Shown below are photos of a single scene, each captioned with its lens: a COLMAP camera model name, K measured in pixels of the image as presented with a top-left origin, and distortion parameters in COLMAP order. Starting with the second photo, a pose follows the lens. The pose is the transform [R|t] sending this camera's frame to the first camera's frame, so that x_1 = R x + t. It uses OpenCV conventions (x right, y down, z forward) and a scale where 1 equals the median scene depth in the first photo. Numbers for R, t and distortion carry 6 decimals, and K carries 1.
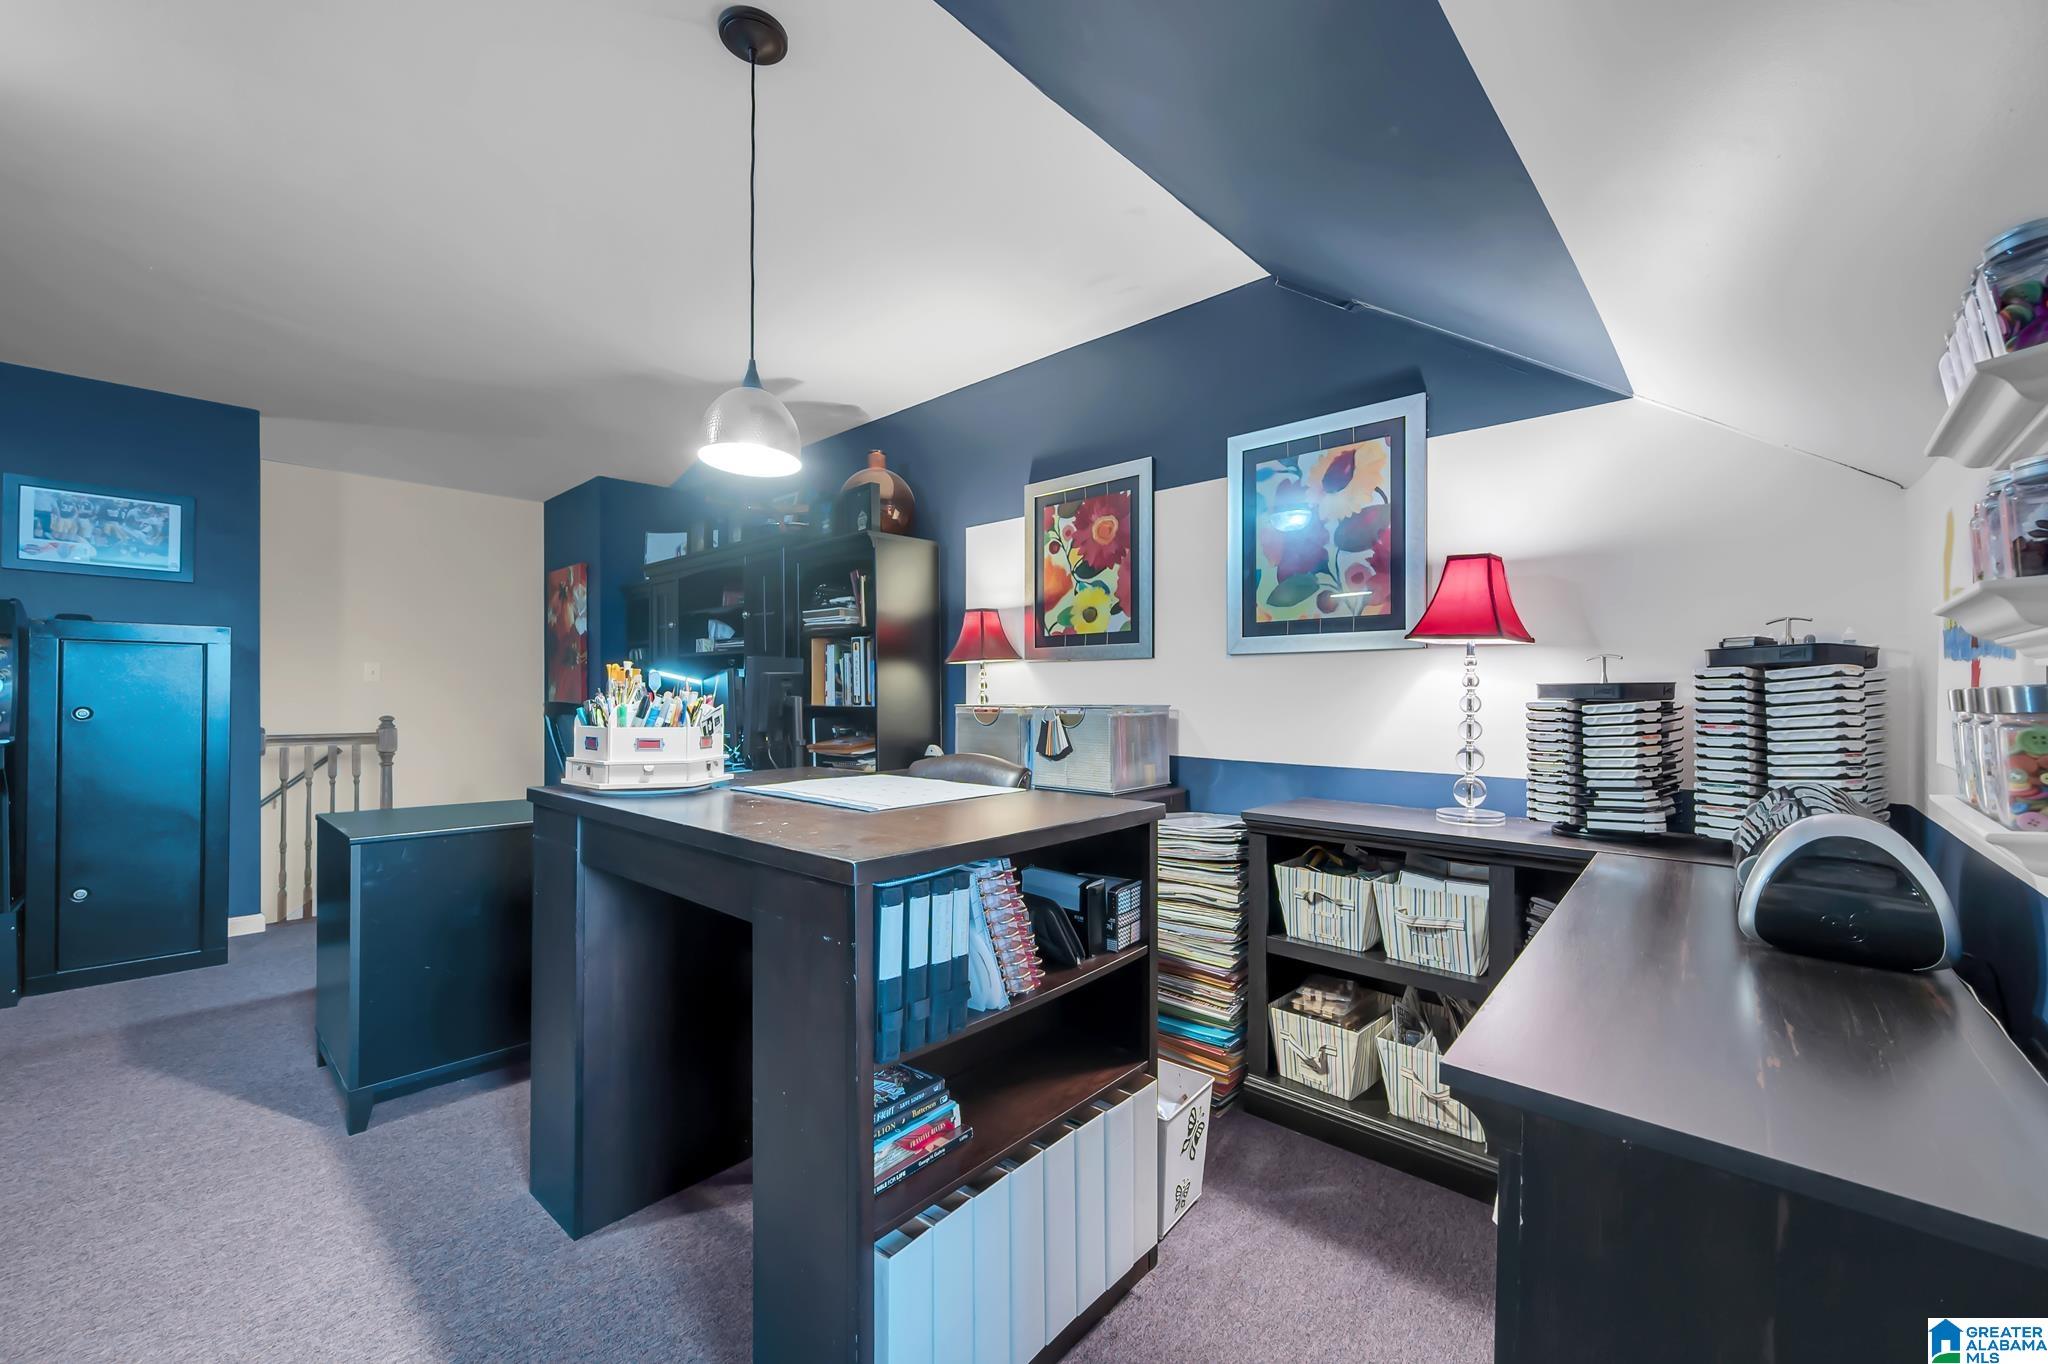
lens RADIAL K [[809.7, 0, 1026.2], [0, 809.7, 690.2], [0, 0, 1]] dist [0.000542, 0.000958]
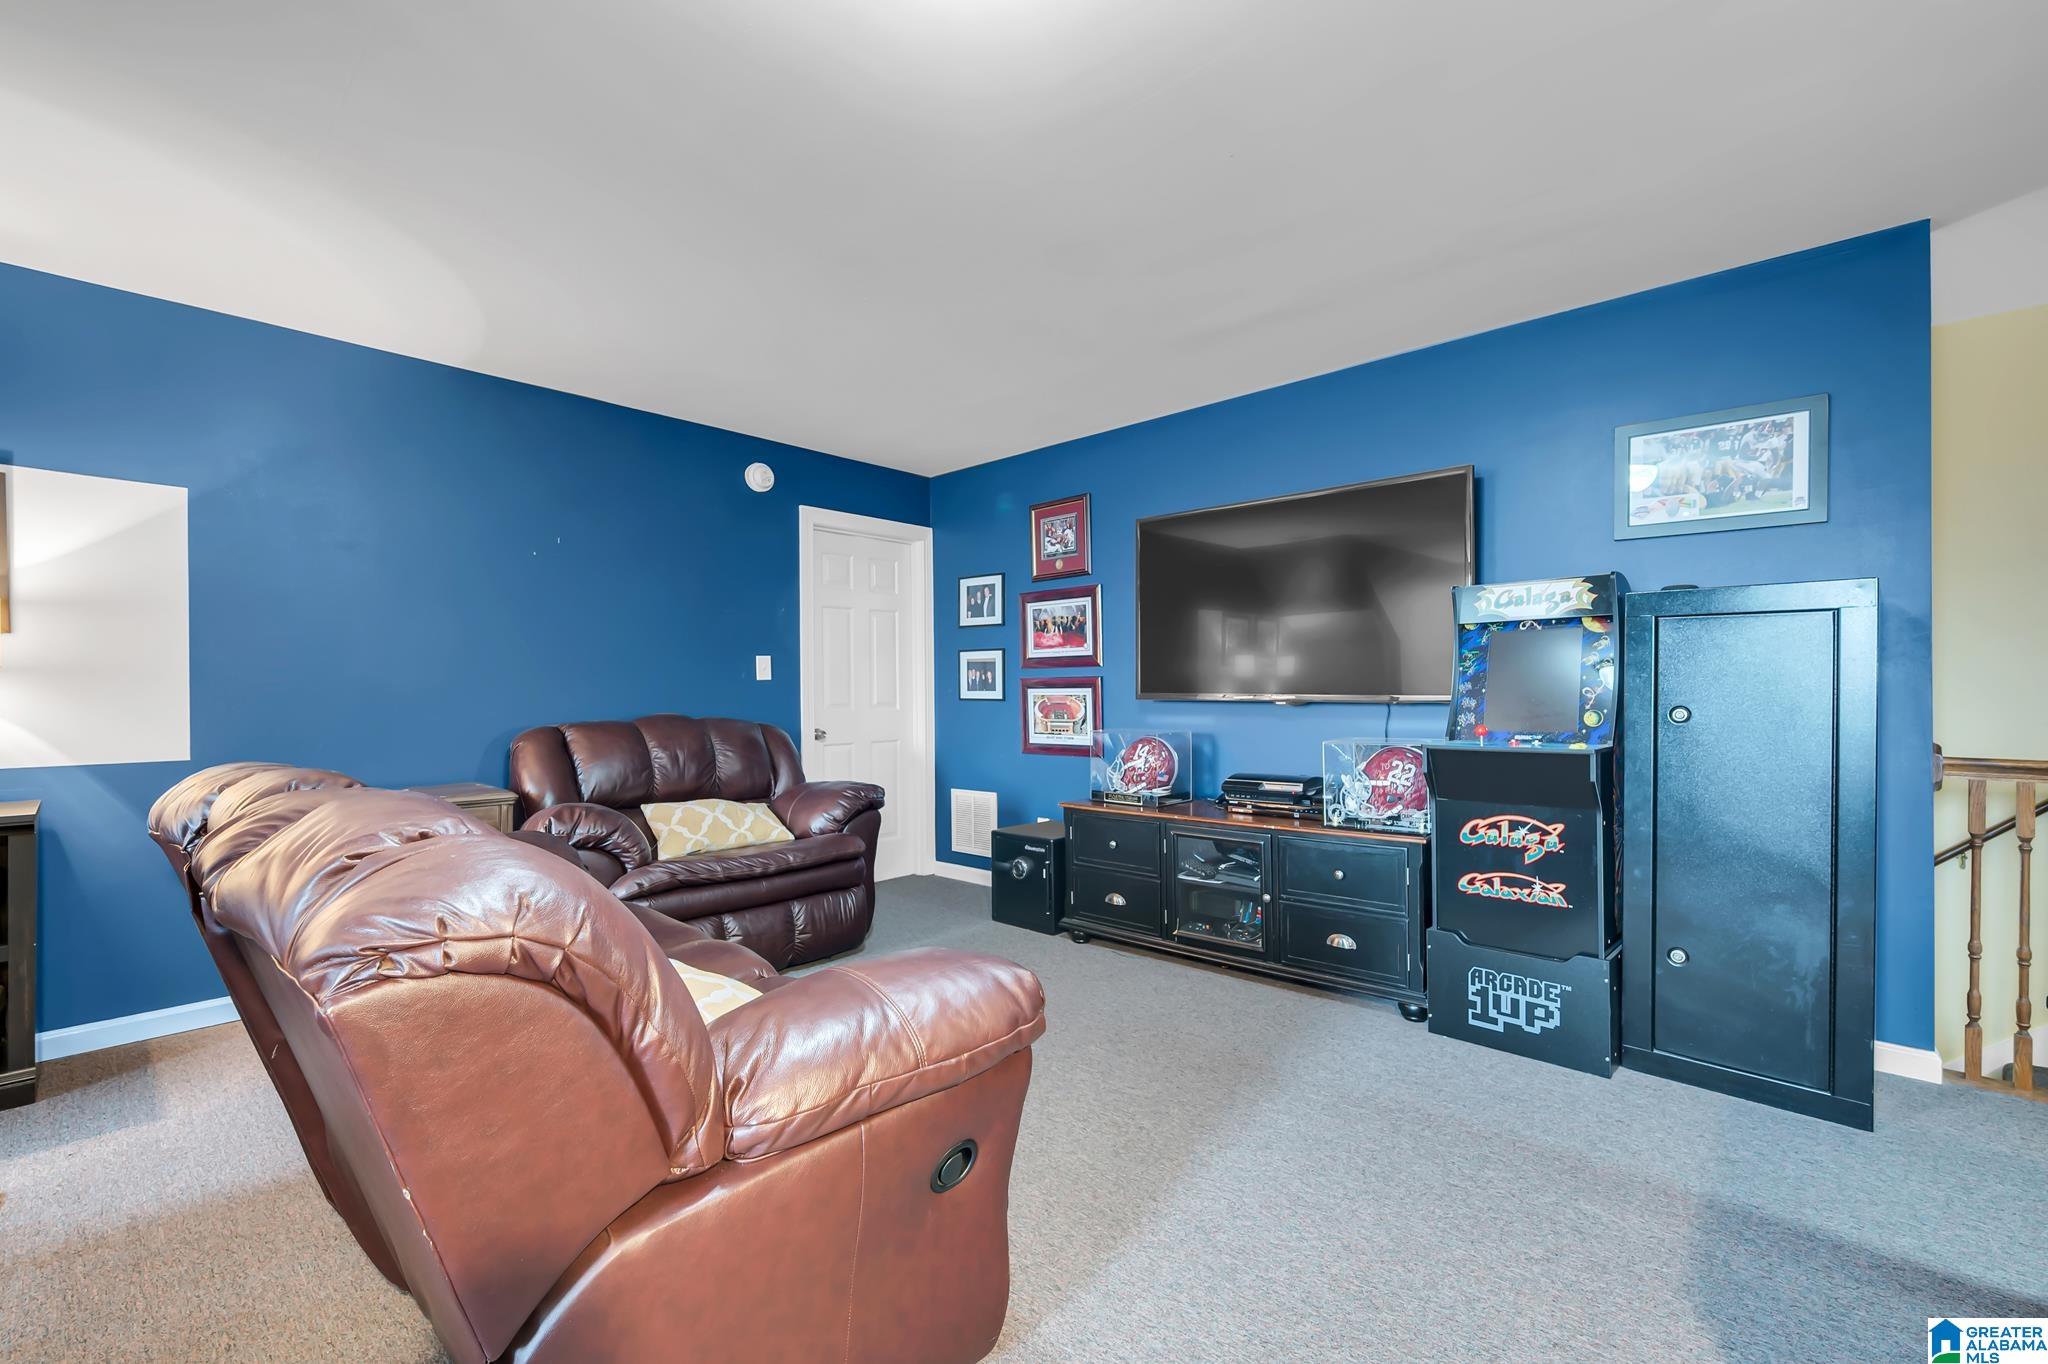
lens RADIAL K [[864.4, 0, 1024.9], [0, 864.4, 694.4], [0, 0, 1]] dist [-0.004166, 0.000656]
pose [[-0.010878, 0.004421, -0.999931, -0.319631], [0.007052, 0.999966, 0.004344, 0.002244], [0.999916, -0.007004, -0.010909, 0.357517]]
